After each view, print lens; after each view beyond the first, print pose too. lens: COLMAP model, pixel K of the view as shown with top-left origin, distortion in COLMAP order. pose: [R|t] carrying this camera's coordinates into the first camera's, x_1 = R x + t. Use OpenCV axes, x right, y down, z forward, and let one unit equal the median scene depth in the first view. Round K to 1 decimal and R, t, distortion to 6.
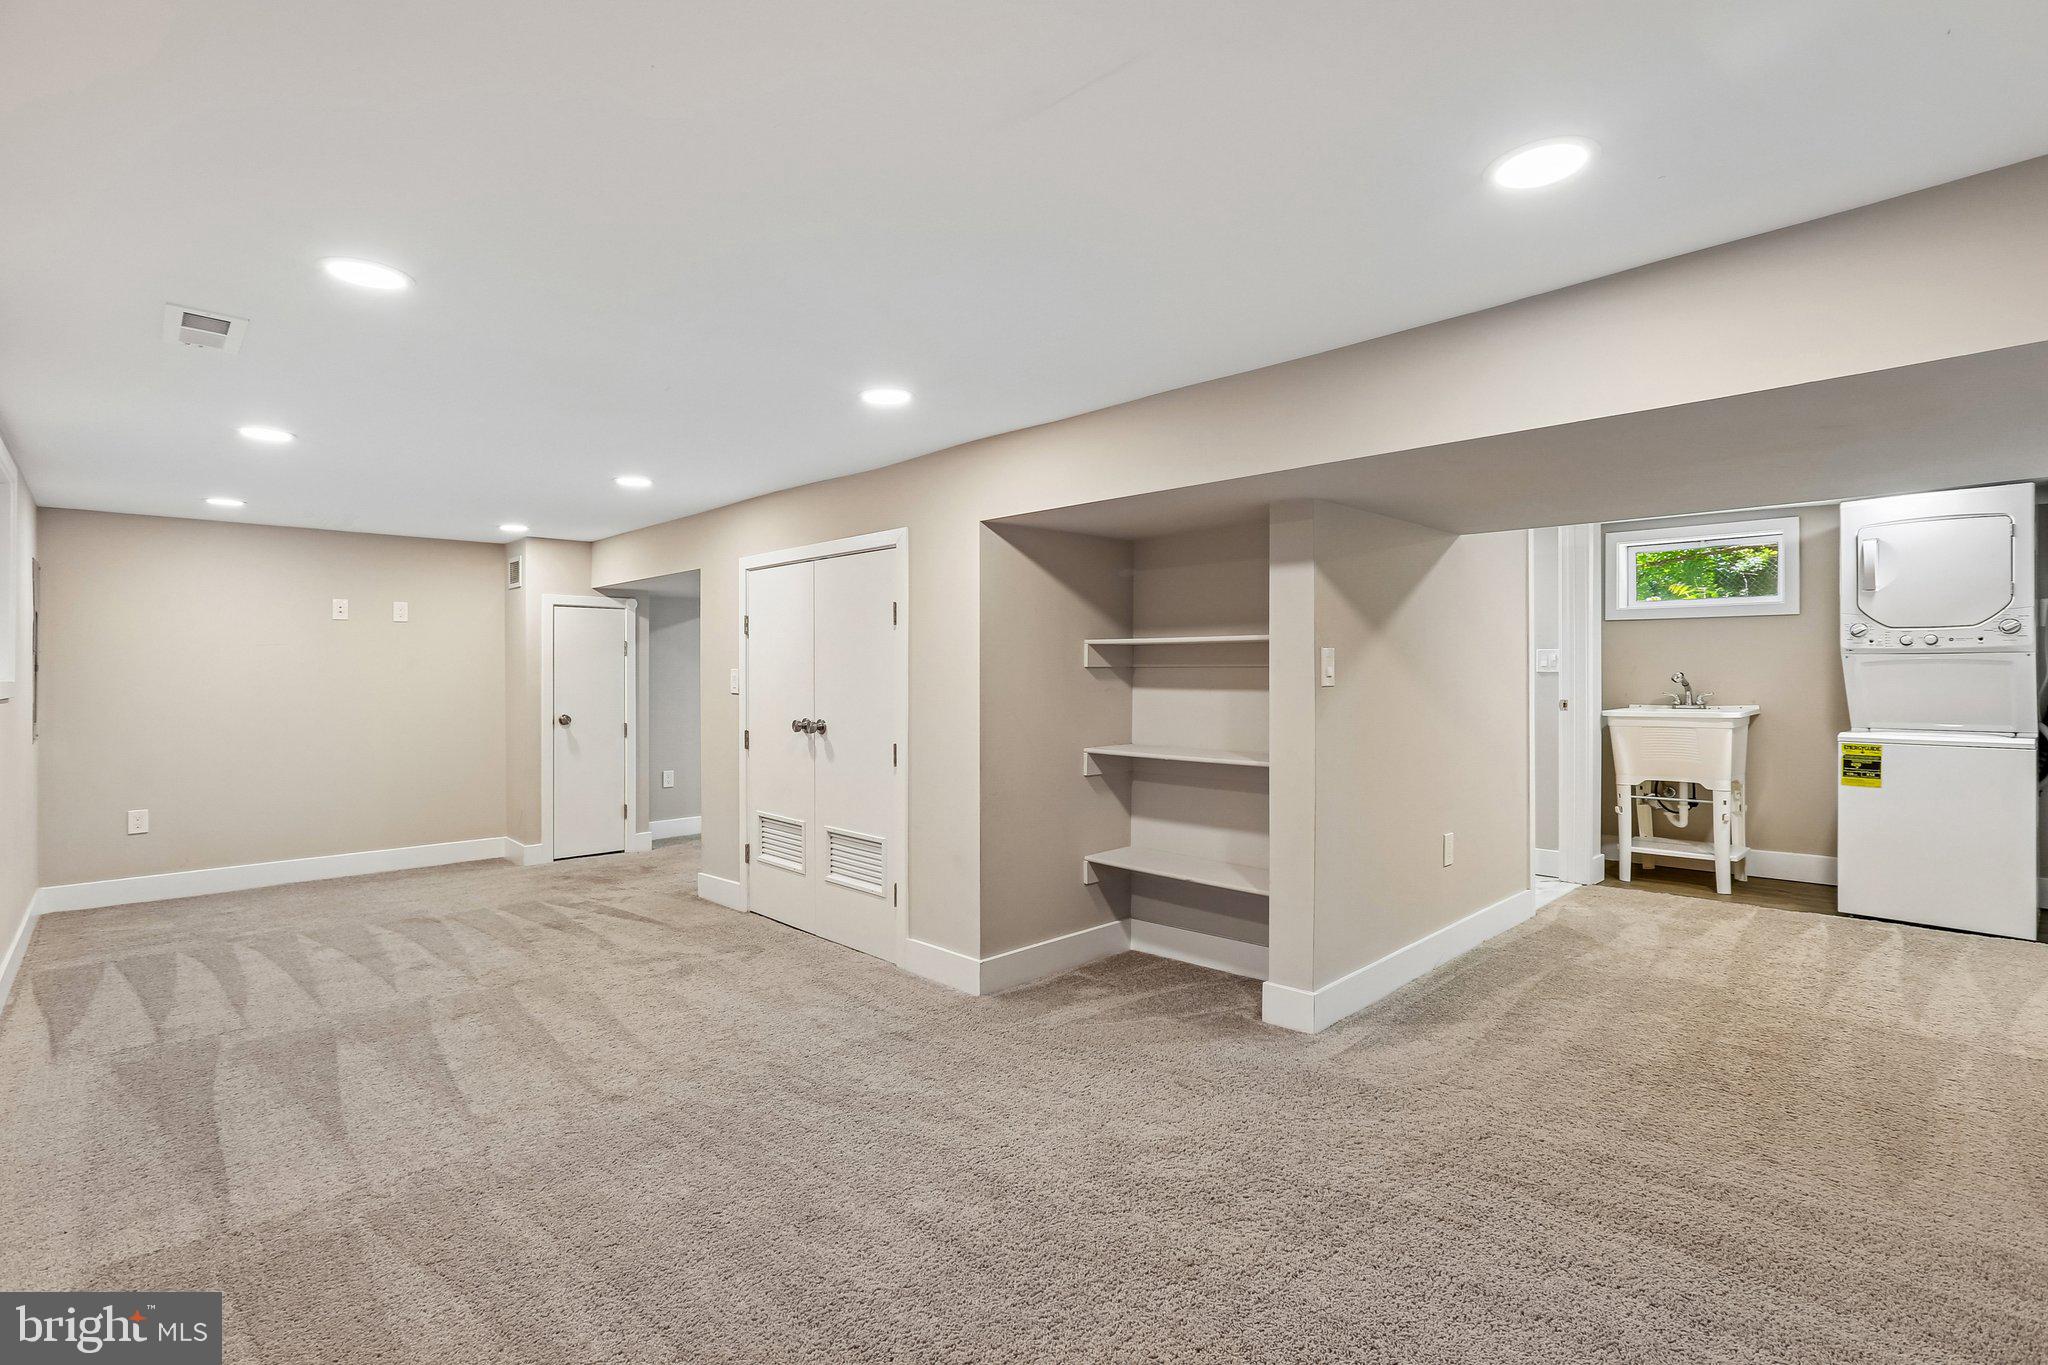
lens RADIAL K [[946.4, 0, 1020.3], [0, 946.4, 675.5], [0, 0, 1]] dist [-0.022551, 0.011898]
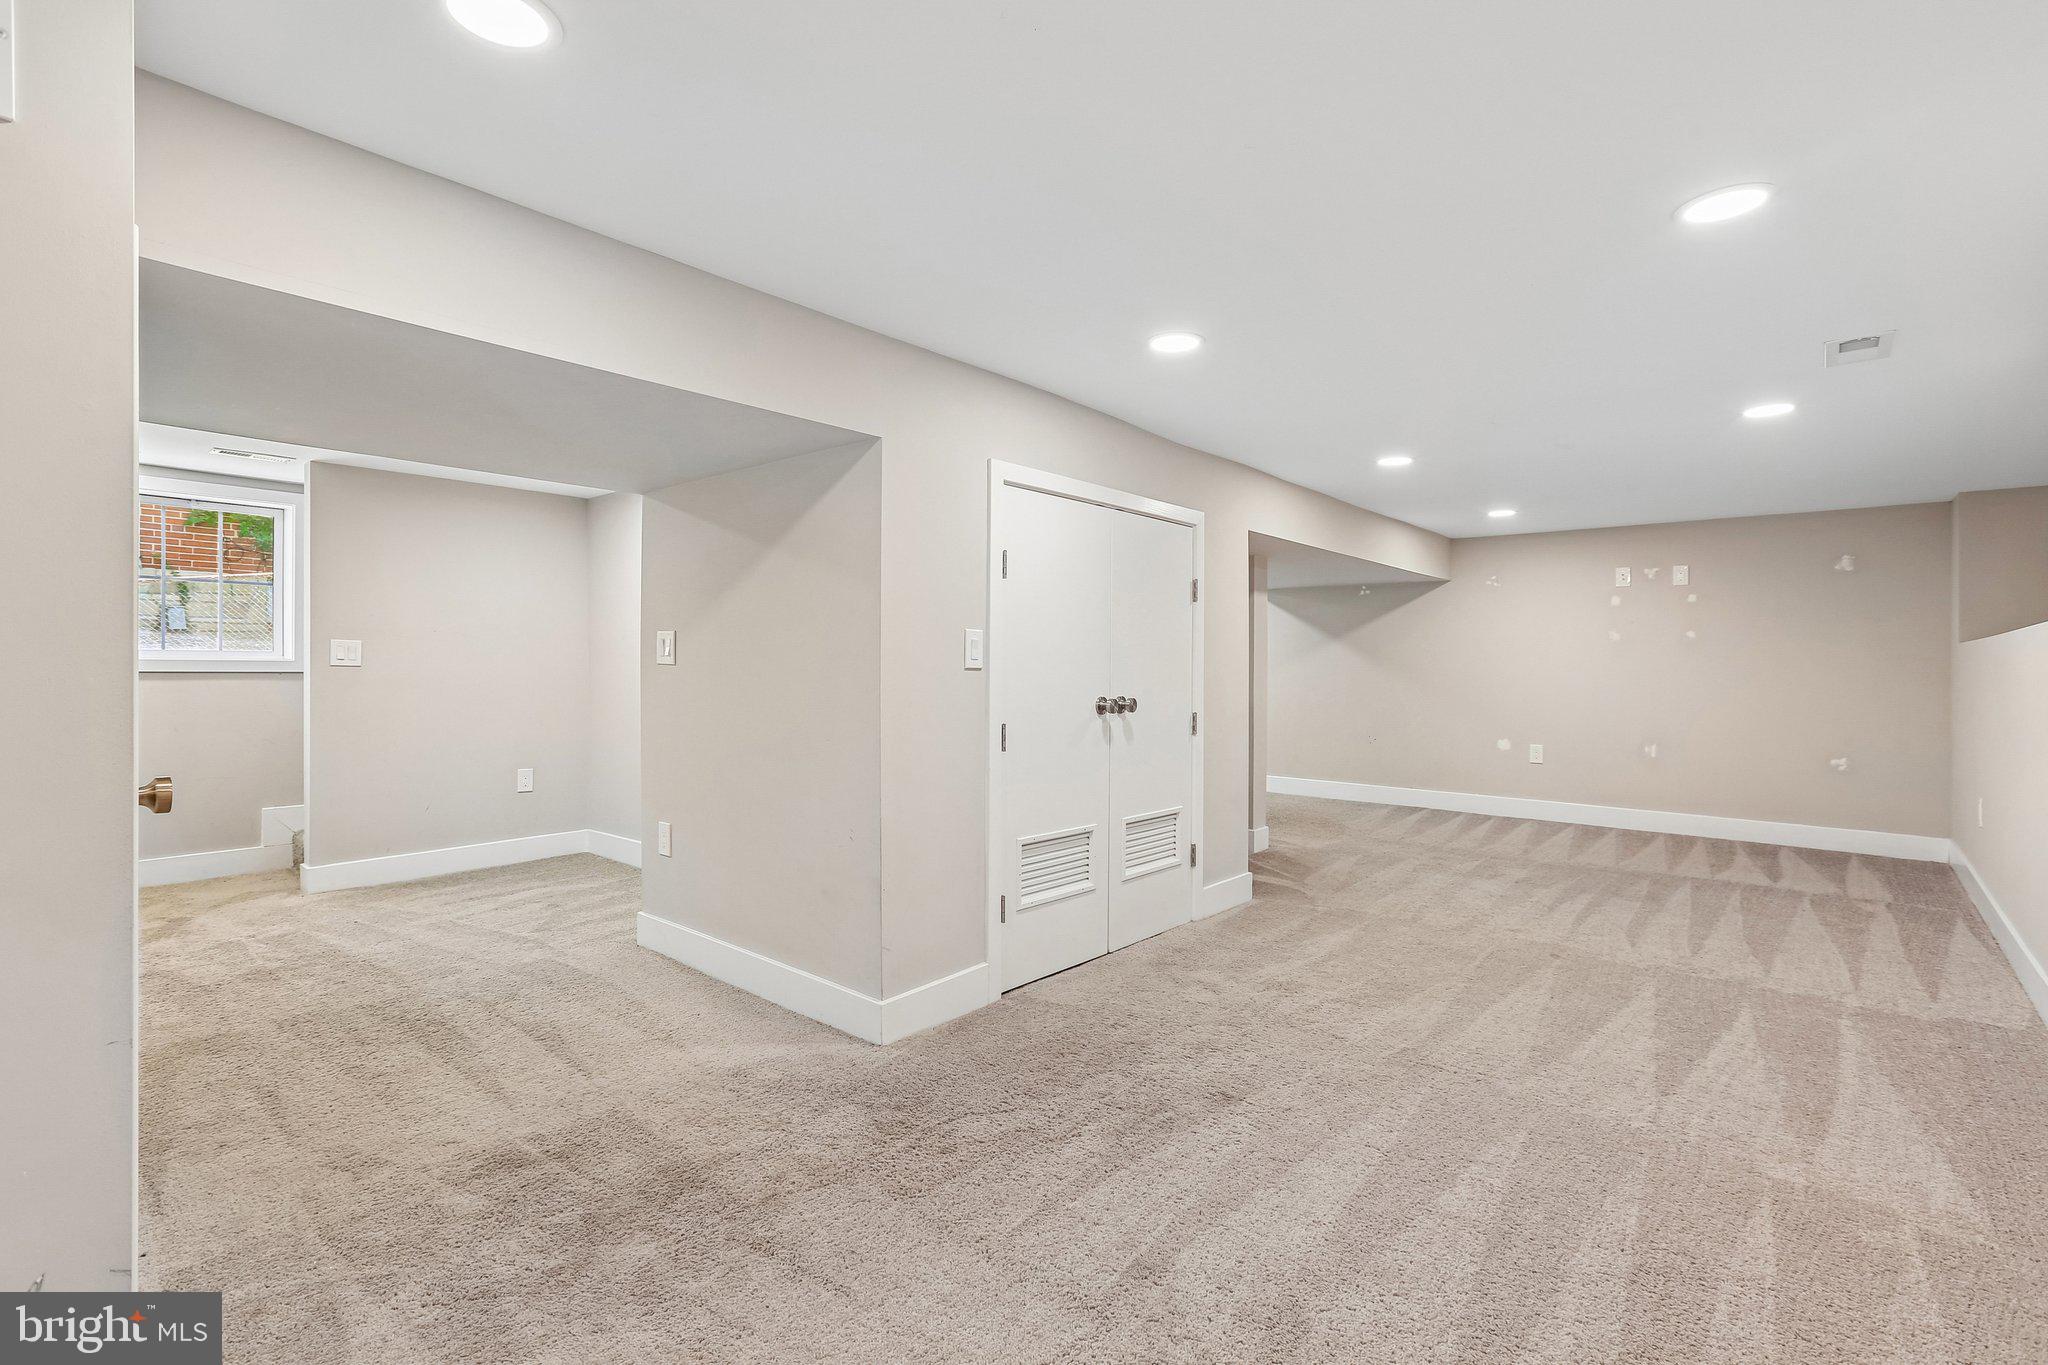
lens RADIAL K [[946.4, 0, 1023.7], [0, 946.4, 677.9], [0, 0, 1]] dist [-0.022551, 0.011898]
pose [[-0.083544, -0.007456, 0.996476, -2.611907], [-0.003162, 0.999969, 0.007217, 0.058135], [-0.996499, -0.002548, -0.083565, 2.851121]]
